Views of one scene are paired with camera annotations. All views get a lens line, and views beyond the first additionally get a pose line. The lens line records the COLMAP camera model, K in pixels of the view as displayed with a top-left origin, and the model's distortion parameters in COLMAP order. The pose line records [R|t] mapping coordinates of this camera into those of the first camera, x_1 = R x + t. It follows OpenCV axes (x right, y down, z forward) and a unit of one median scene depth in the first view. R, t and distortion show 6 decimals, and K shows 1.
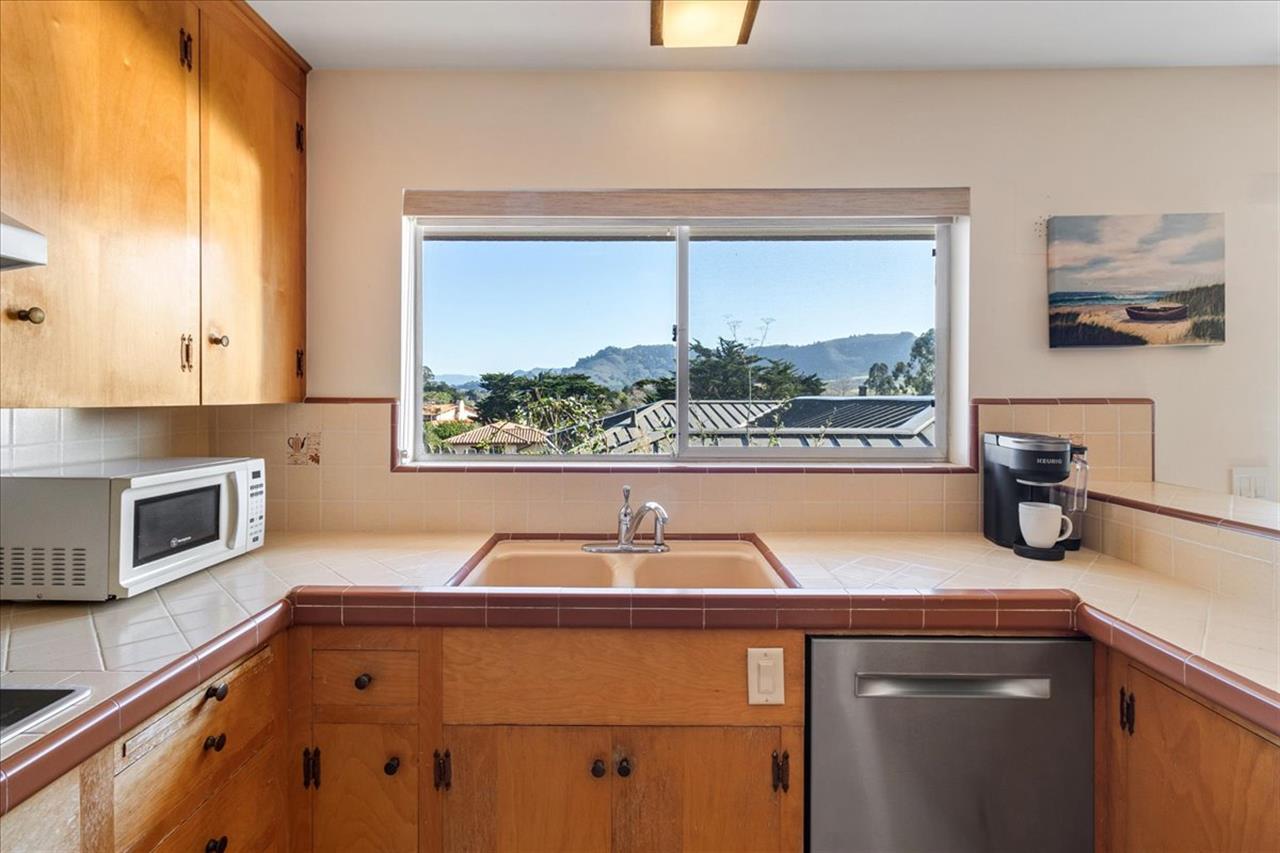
lens RADIAL K [[592.5, 0, 639.4], [0, 592.5, 395.8], [0, 0, 1]] dist [0.015478, 0.000119]
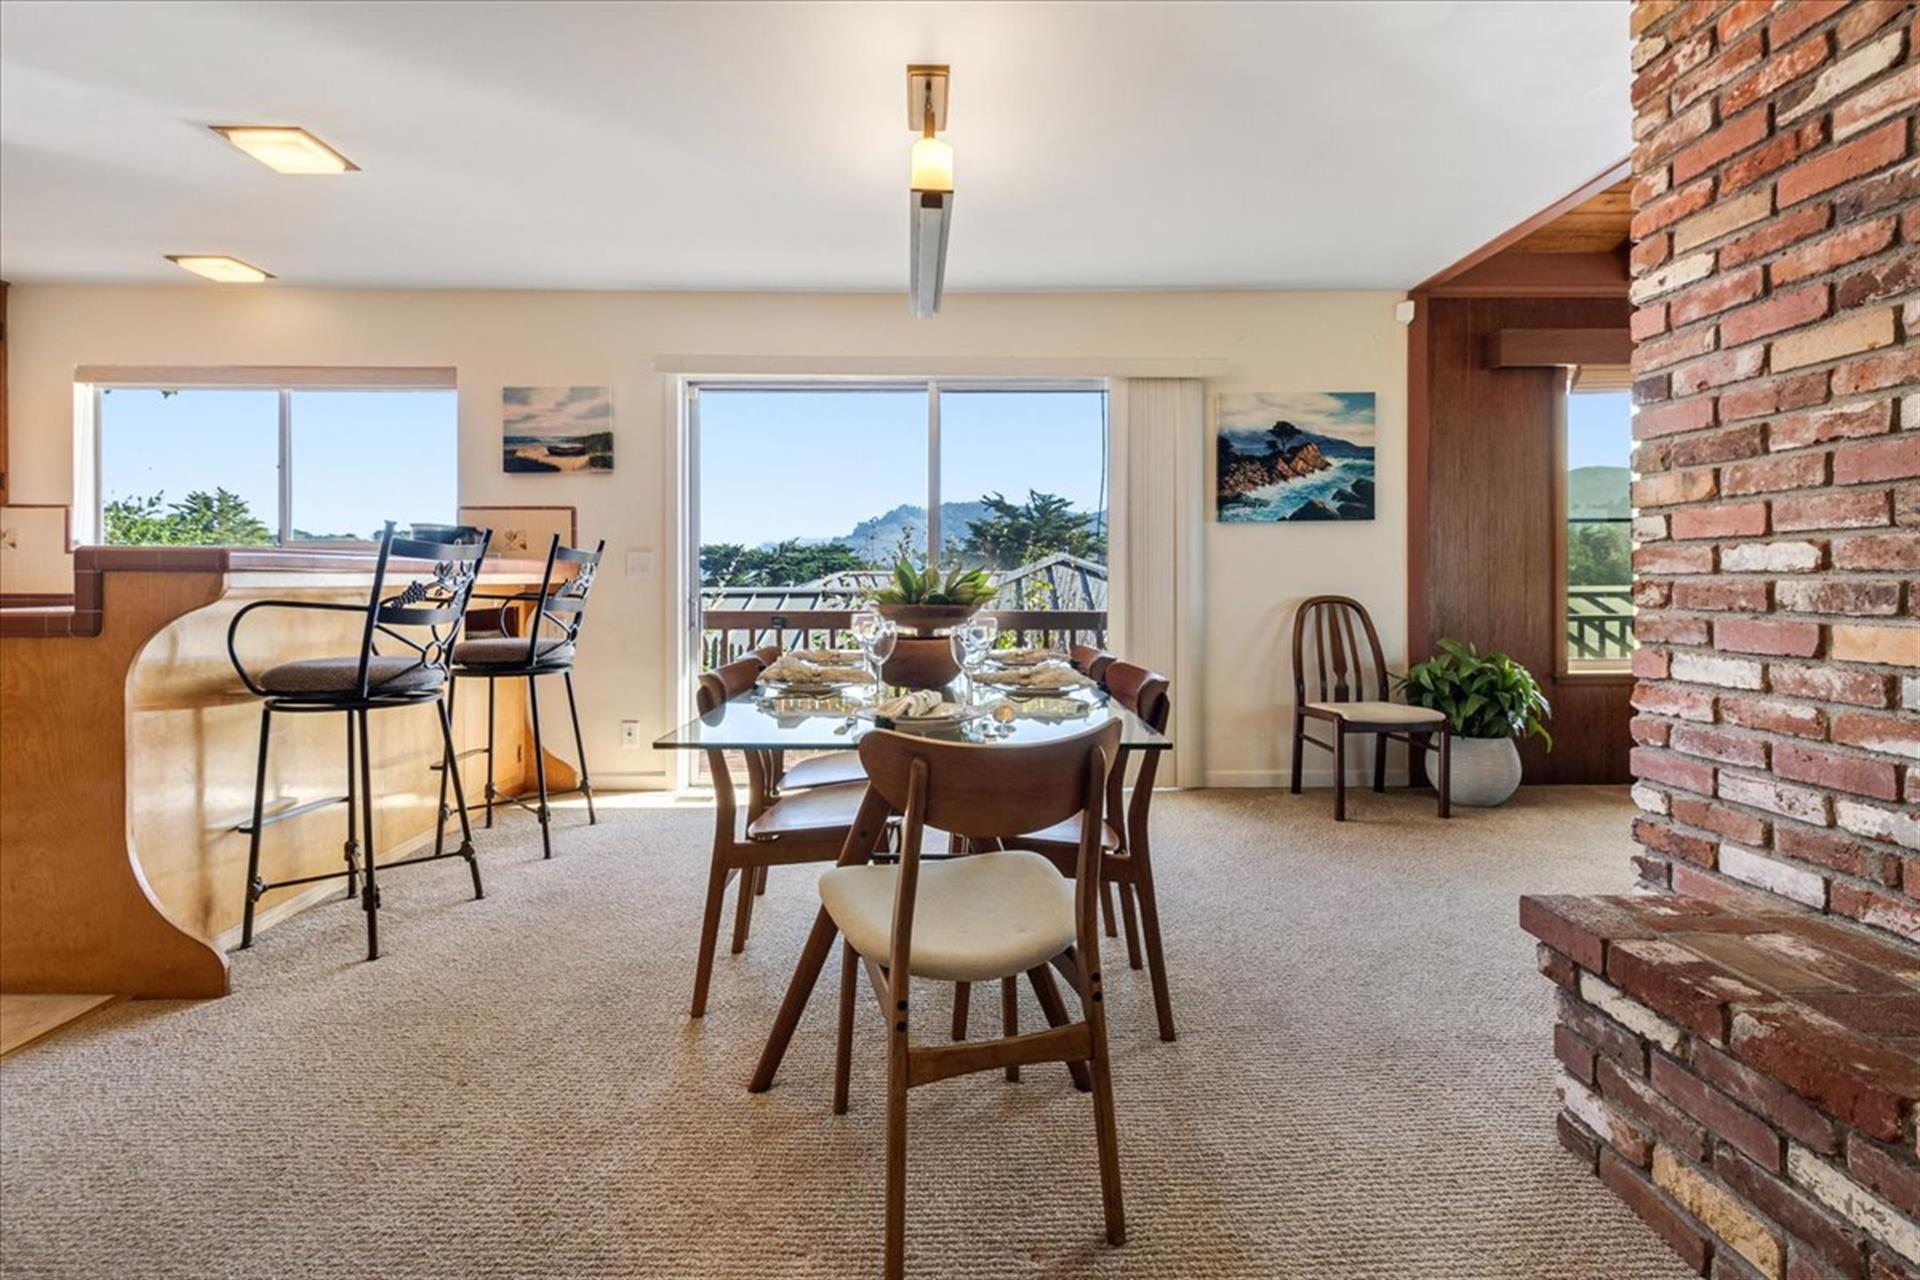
lens RADIAL K [[896.8, 0, 951.6], [0, 896.8, 580.3], [0, 0, 1]] dist [0.021225, -0.000457]
pose [[0.999995, -0.001636, 0.002866, 1.848061], [0.001632, 0.999998, 0.001359, 0.195613], [-0.002868, -0.001355, 0.999995, -1.331429]]
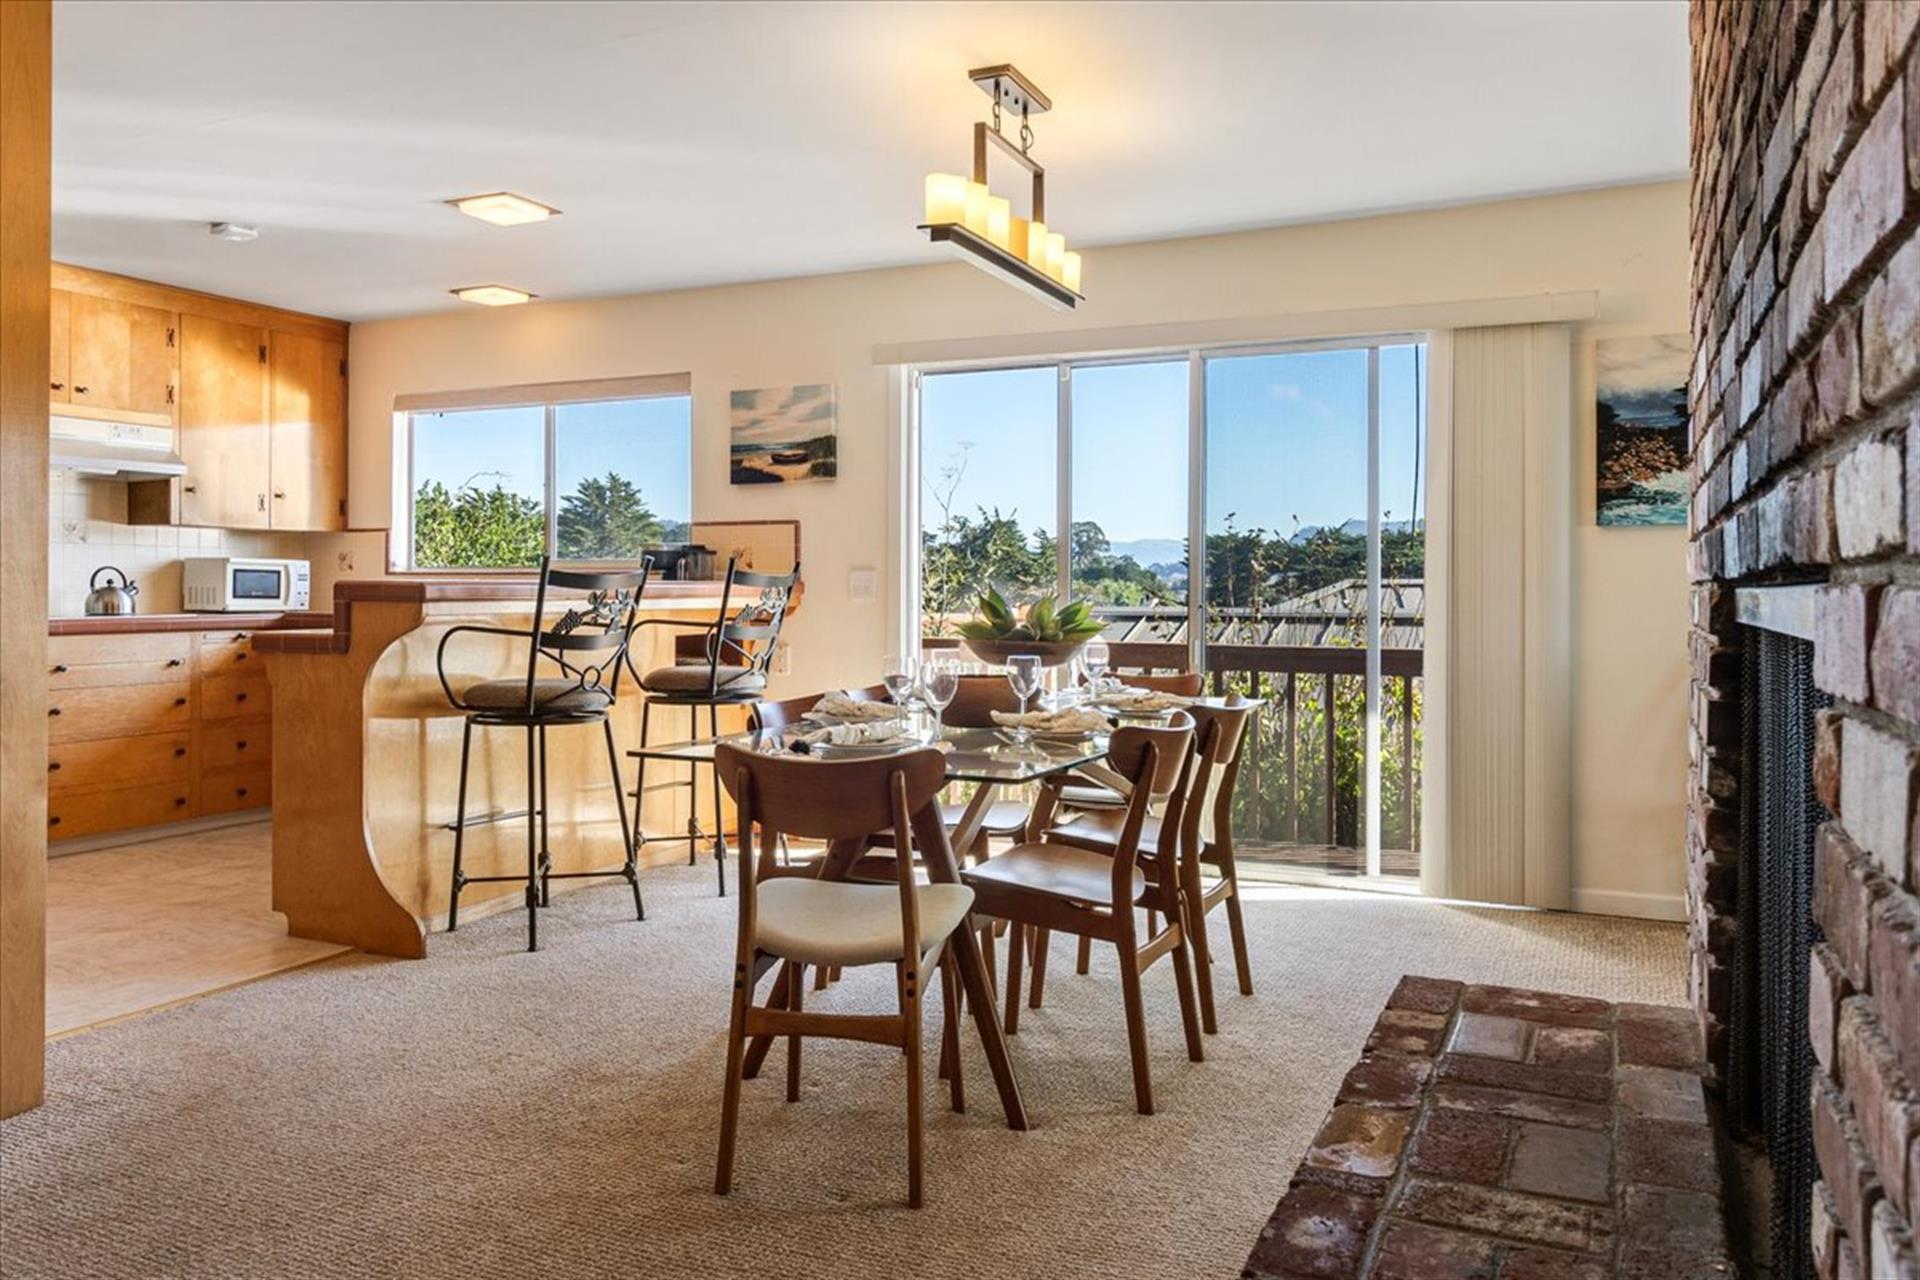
lens RADIAL K [[1417.6, 0, 959.2], [0, 1417.6, 578.3], [0, 0, 1]] dist [0.028935, 0.002003]
pose [[0.904445, -0.000857, -0.426589, 2.611627], [-0.002090, 0.999977, -0.006440, 0.159885], [0.426585, 0.006717, 0.904422, -1.793812]]
